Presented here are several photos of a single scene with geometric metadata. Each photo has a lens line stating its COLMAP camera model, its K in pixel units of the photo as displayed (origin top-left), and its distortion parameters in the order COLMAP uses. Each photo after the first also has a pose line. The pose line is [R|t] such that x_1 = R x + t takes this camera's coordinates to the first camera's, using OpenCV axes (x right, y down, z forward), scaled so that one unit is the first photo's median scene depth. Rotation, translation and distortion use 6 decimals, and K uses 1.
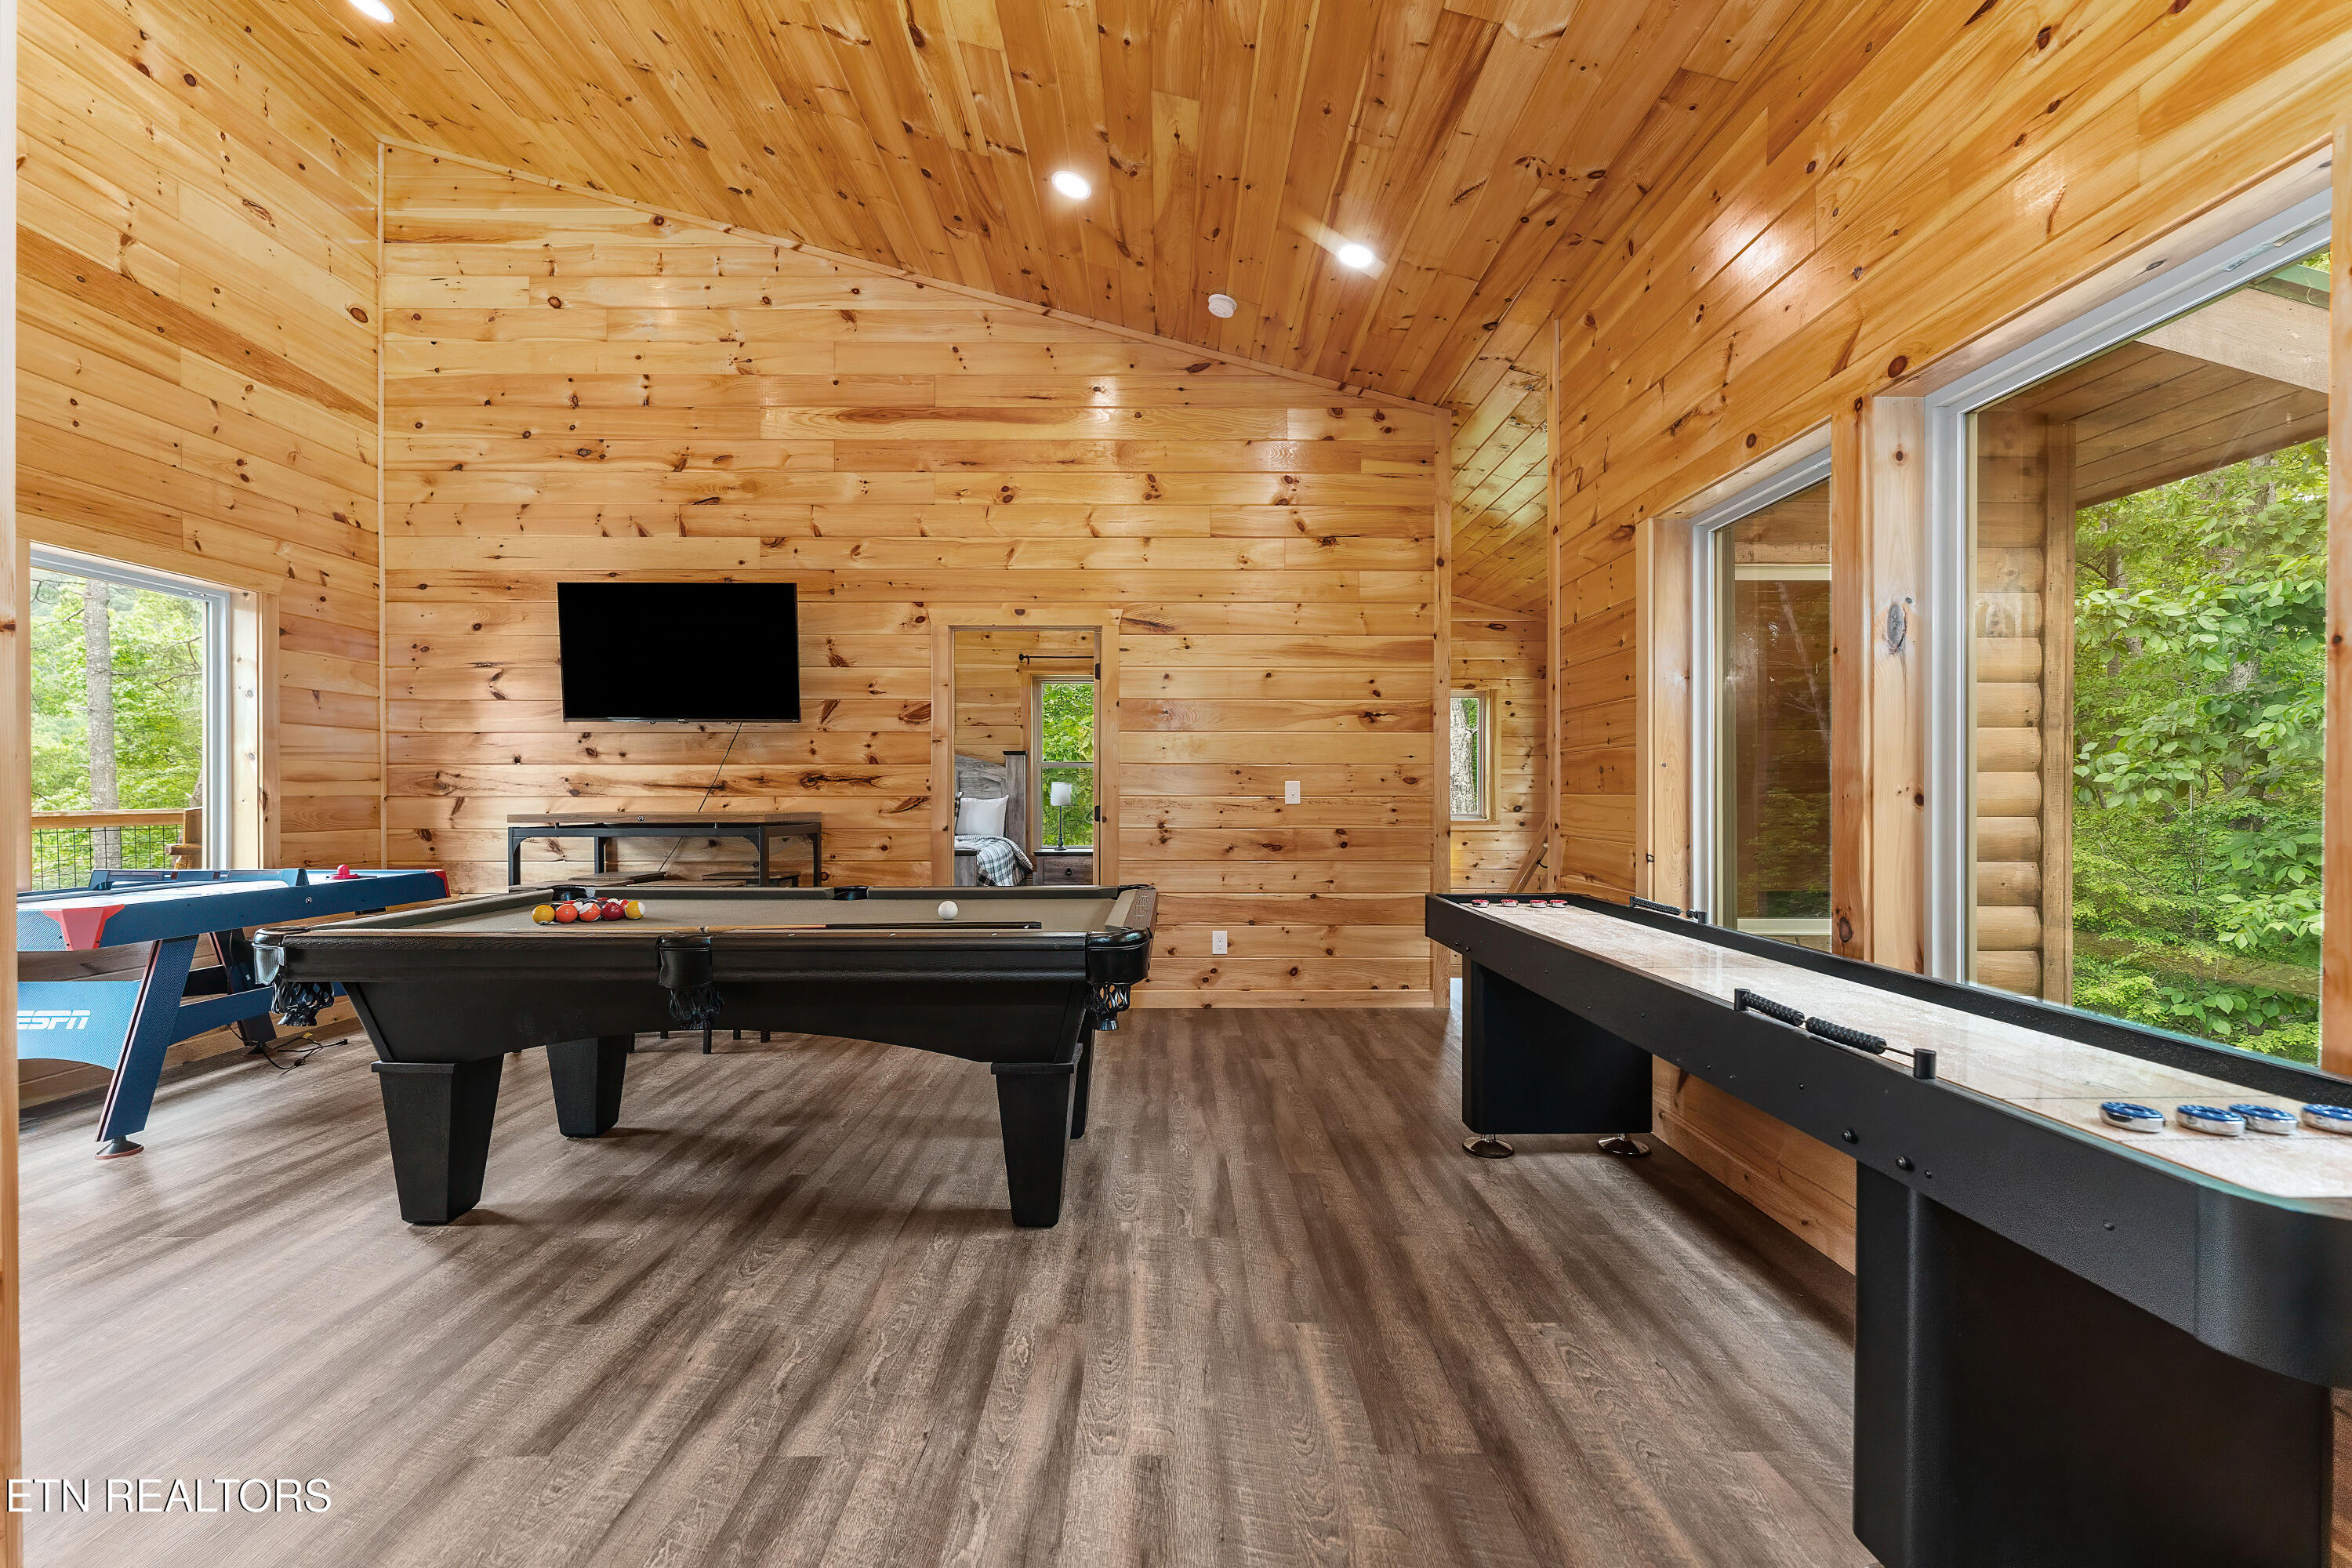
lens RADIAL K [[951.0, 0, 1171.2], [0, 951.0, 775.4], [0, 0, 1]] dist [0.001289, 0.000087]
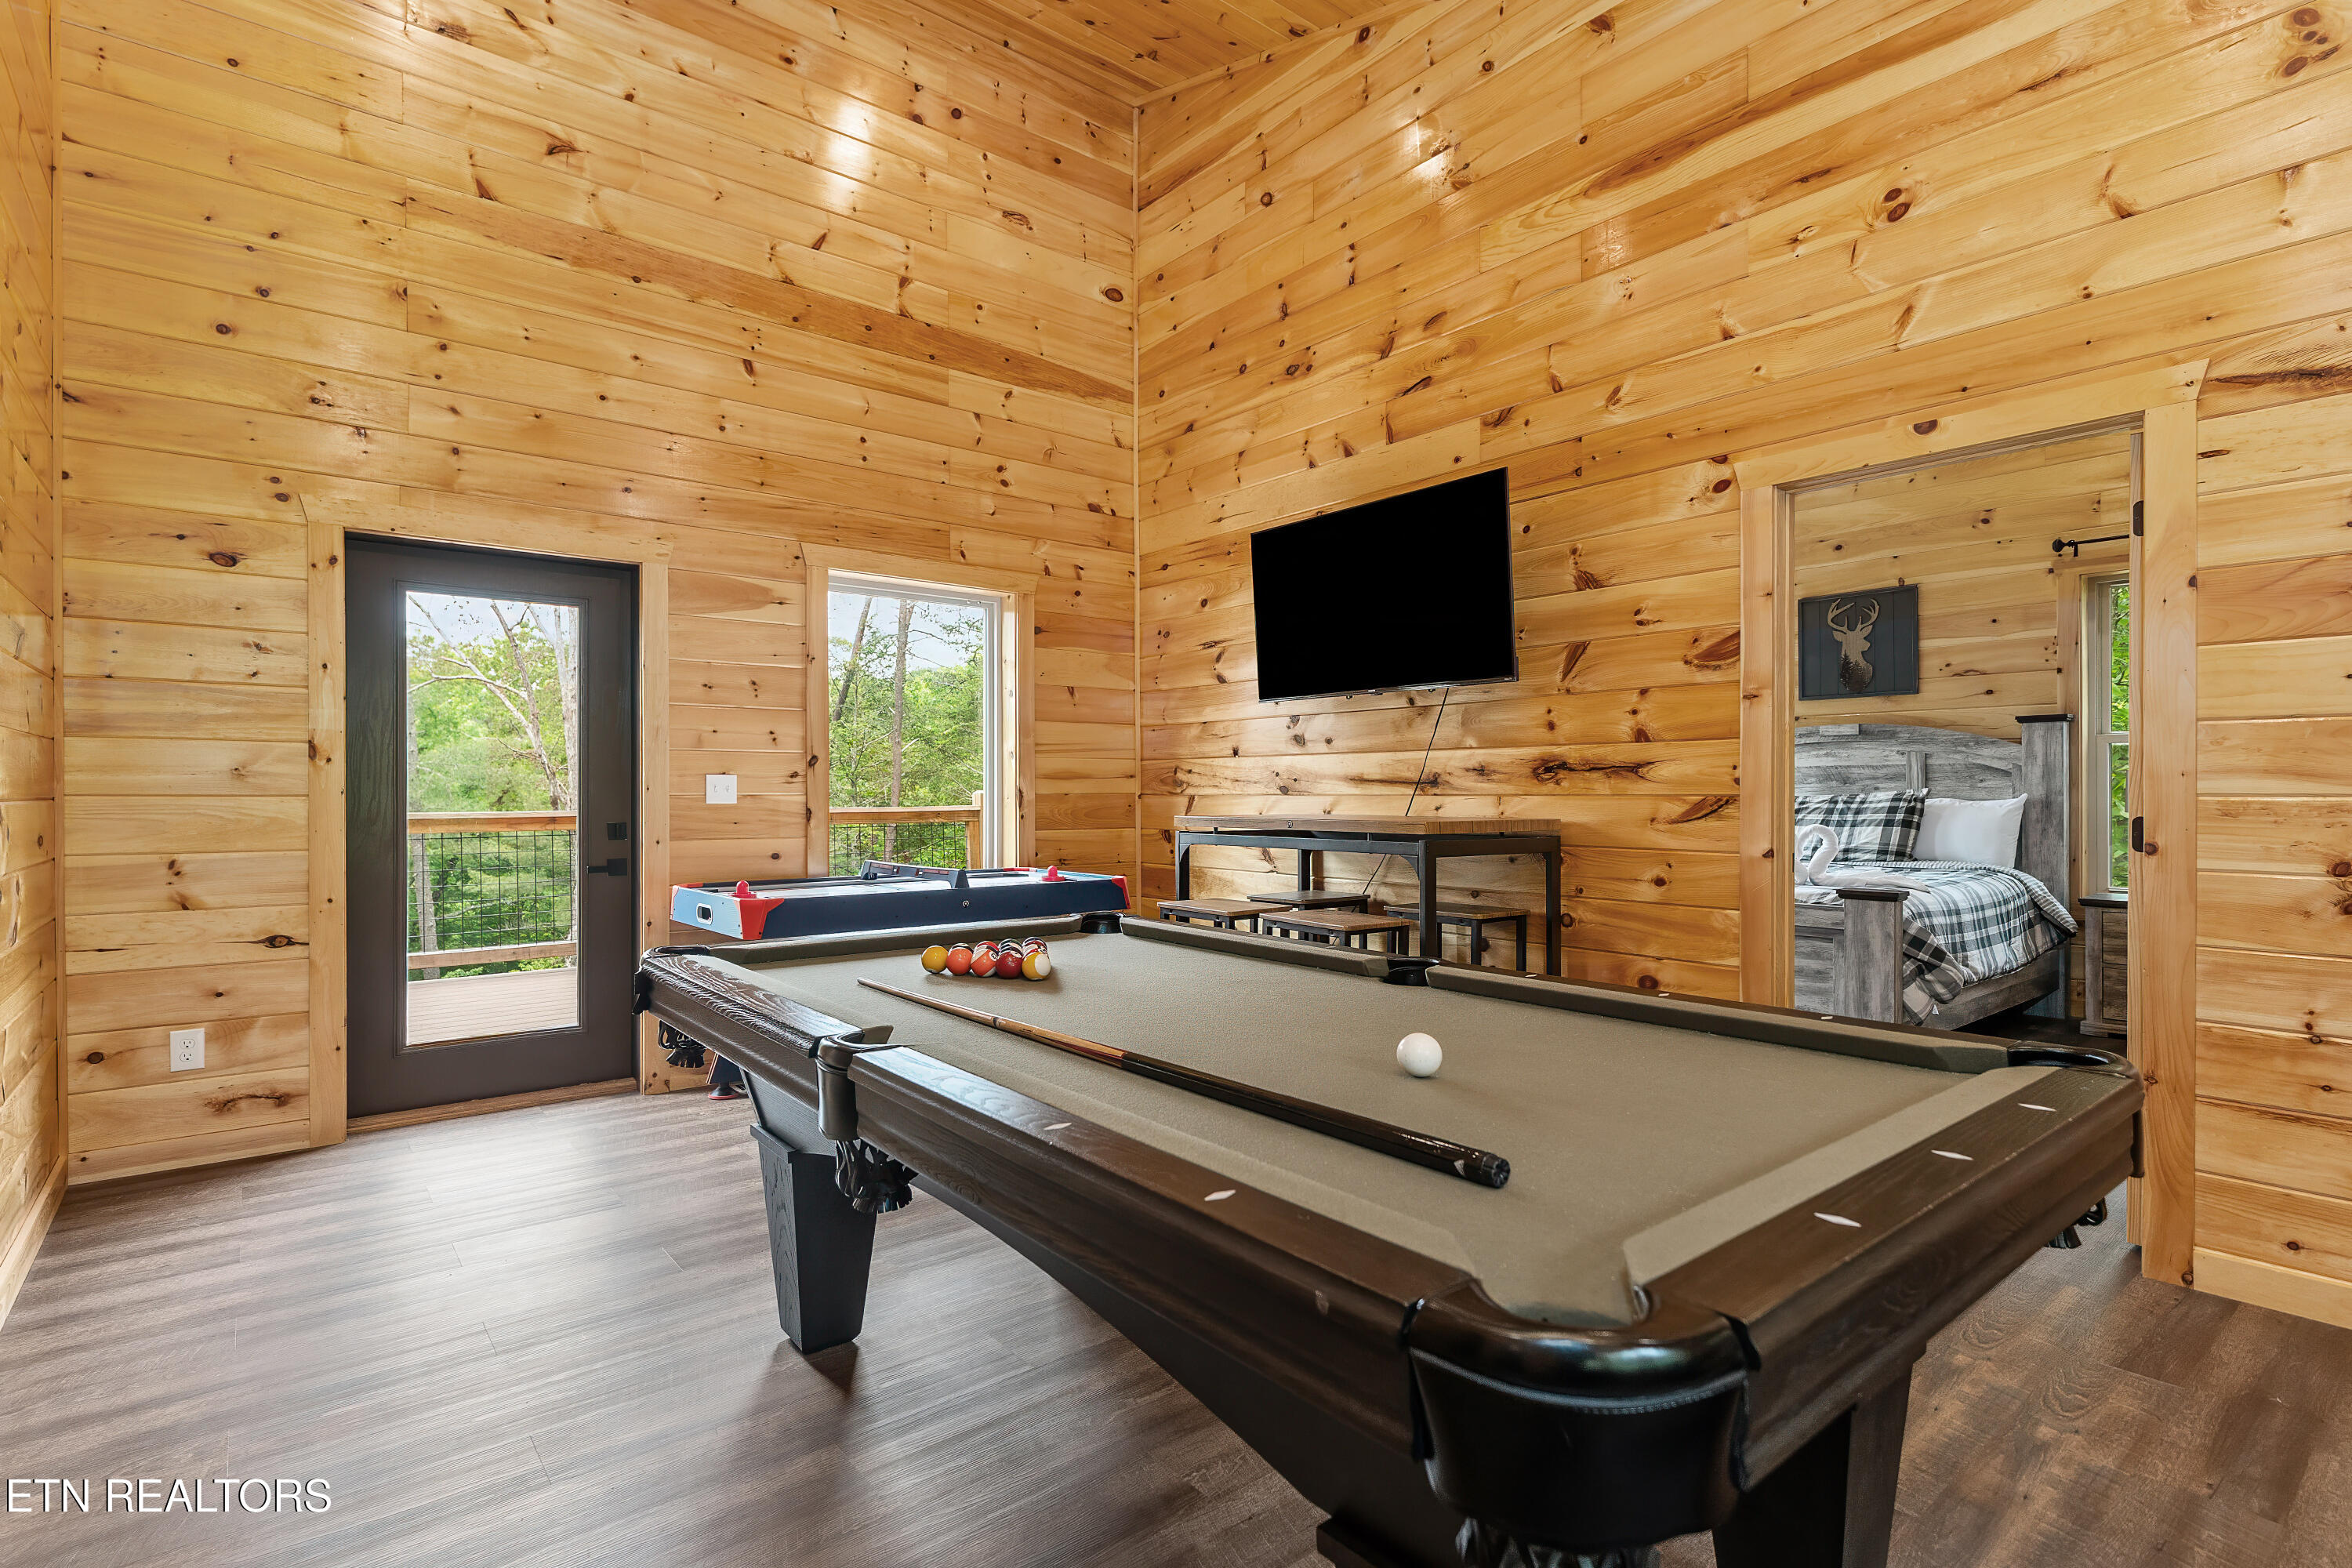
lens RADIAL K [[1102.7, 0, 1159.5], [0, 1102.7, 786.4], [0, 0, 1]] dist [0.000598, -0.000740]
pose [[0.611227, -0.004727, -0.791441, 0.055271], [0.015704, 0.999858, 0.006156, 0.007488], [0.791299, -0.016192, 0.611214, 0.339004]]
